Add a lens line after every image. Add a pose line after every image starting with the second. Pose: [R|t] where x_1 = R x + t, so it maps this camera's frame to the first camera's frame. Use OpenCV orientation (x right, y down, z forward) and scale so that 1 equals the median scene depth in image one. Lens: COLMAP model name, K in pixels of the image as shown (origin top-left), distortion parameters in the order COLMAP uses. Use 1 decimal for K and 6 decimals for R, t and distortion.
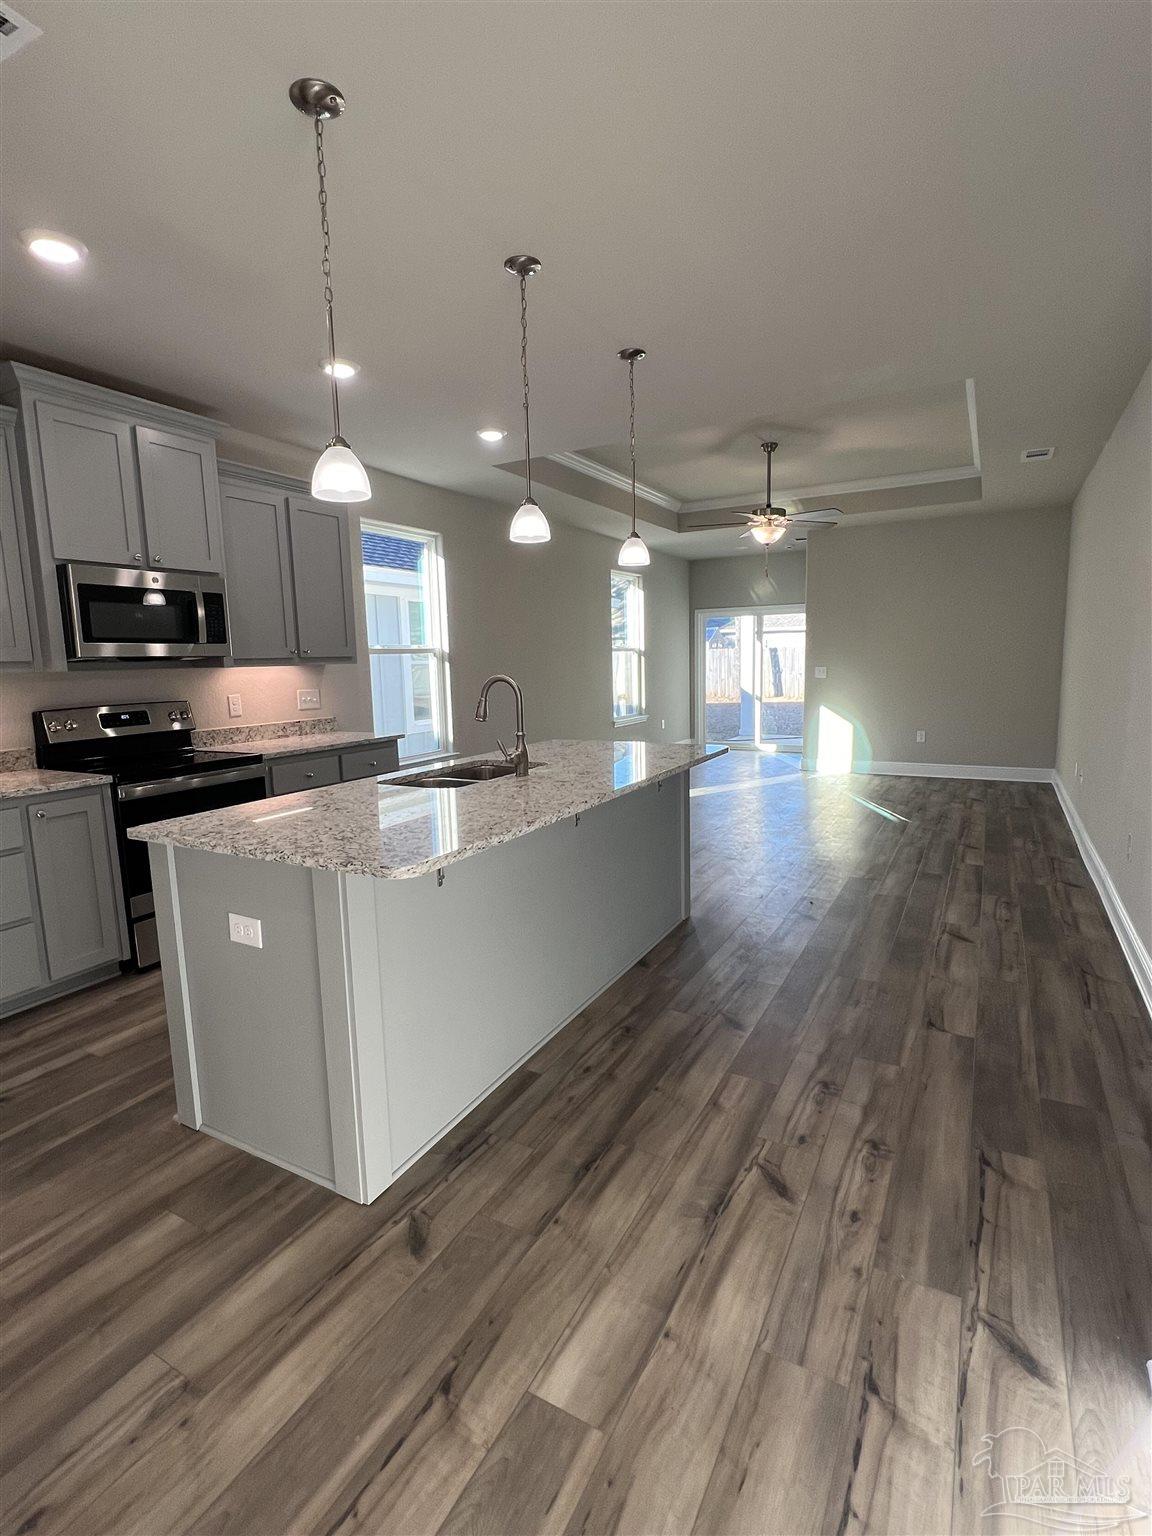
lens RADIAL K [[742.0, 0, 579.6], [0, 742.0, 759.9], [0, 0, 1]] dist [-0.003651, 0.000364]
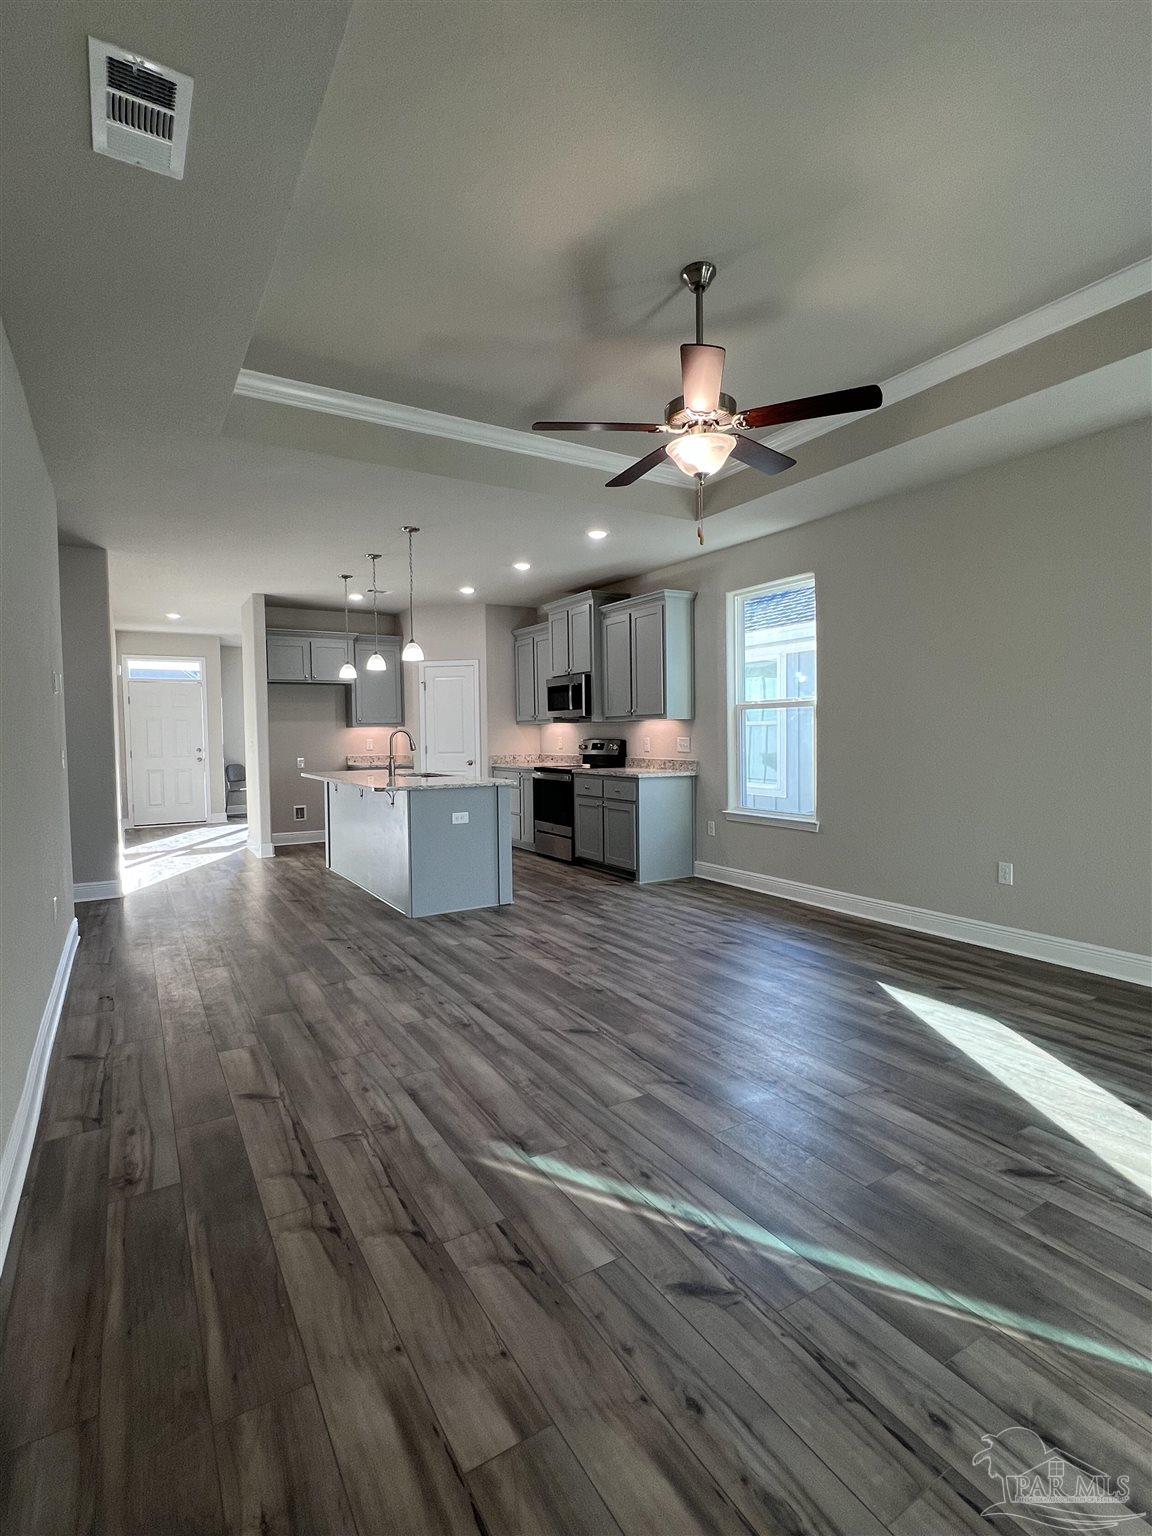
lens RADIAL K [[742.0, 0, 586.0], [0, 742.0, 763.2], [0, 0, 1]] dist [-0.003651, 0.000364]
pose [[-0.487589, 0.067132, -0.870489, 1.794081], [-0.093477, 0.987294, 0.128500, -0.411115], [0.868055, 0.144026, -0.475118, 2.983469]]
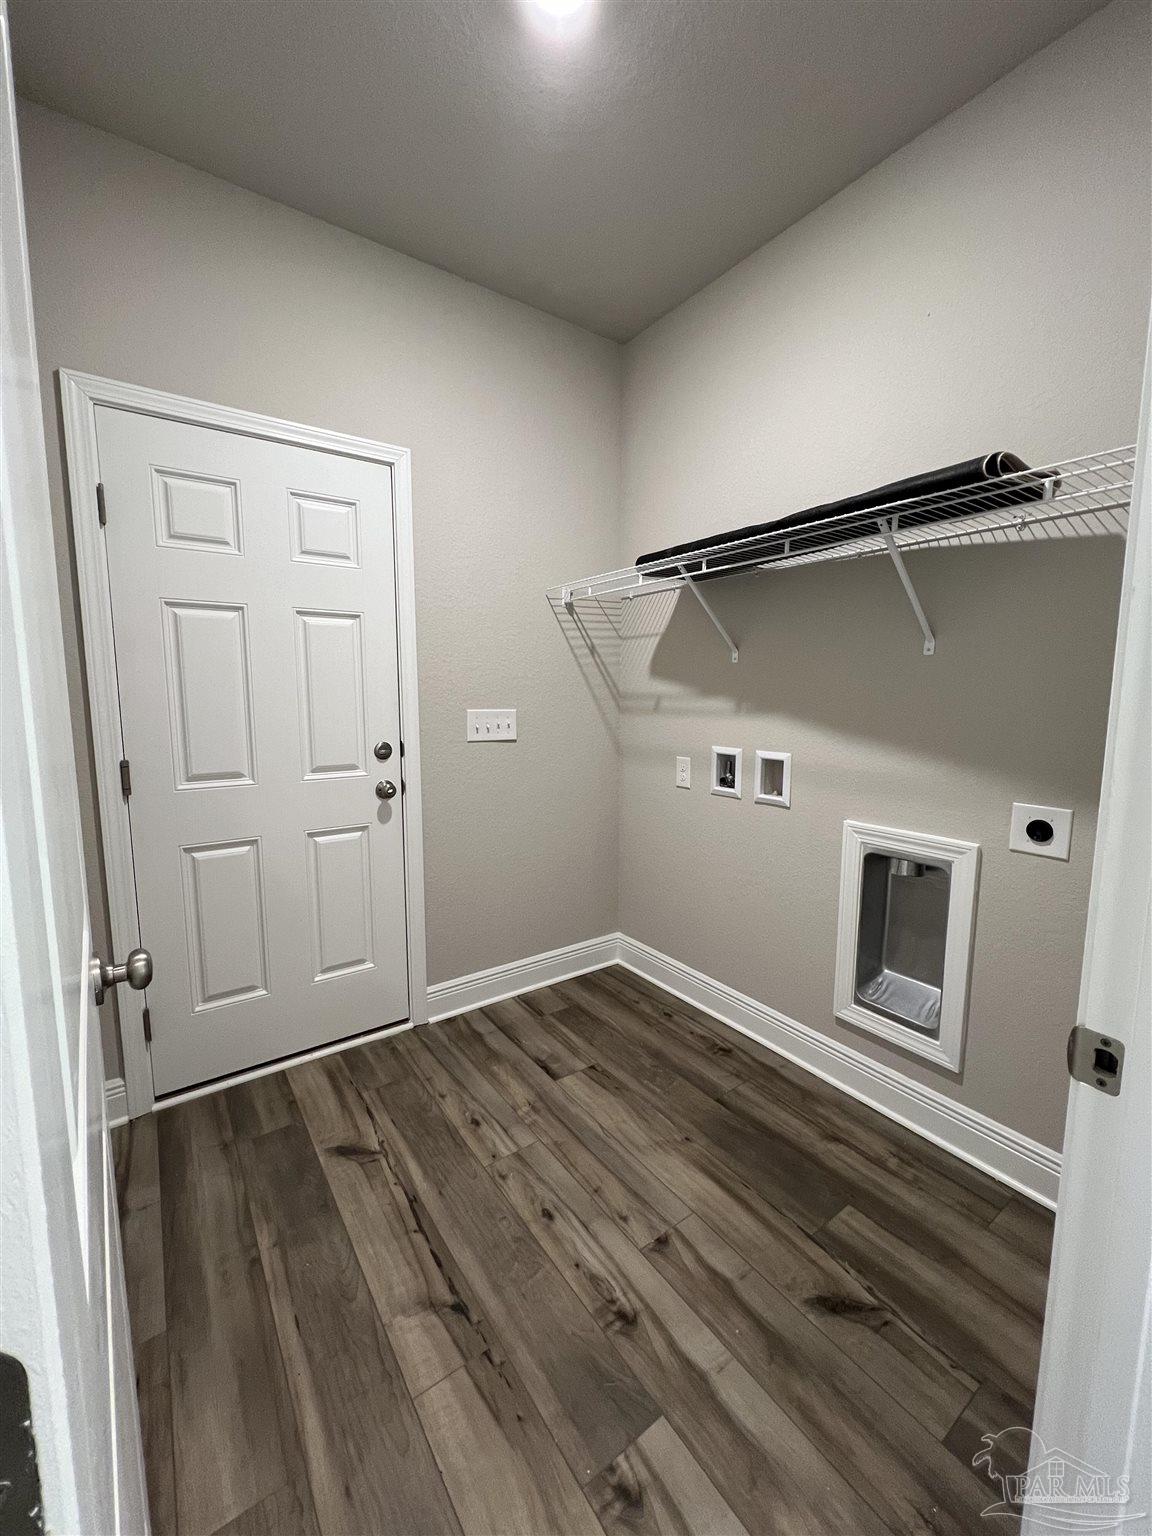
lens RADIAL K [[617.6, 0, 591.1], [0, 617.6, 778.9], [0, 0, 1]] dist [-0.002012, 0.000004]
pose [[-0.425914, 0.156704, -0.891090, 1.674973], [-0.101960, 0.970300, 0.219368, -0.385025], [0.899000, 0.184288, -0.397287, 2.761344]]
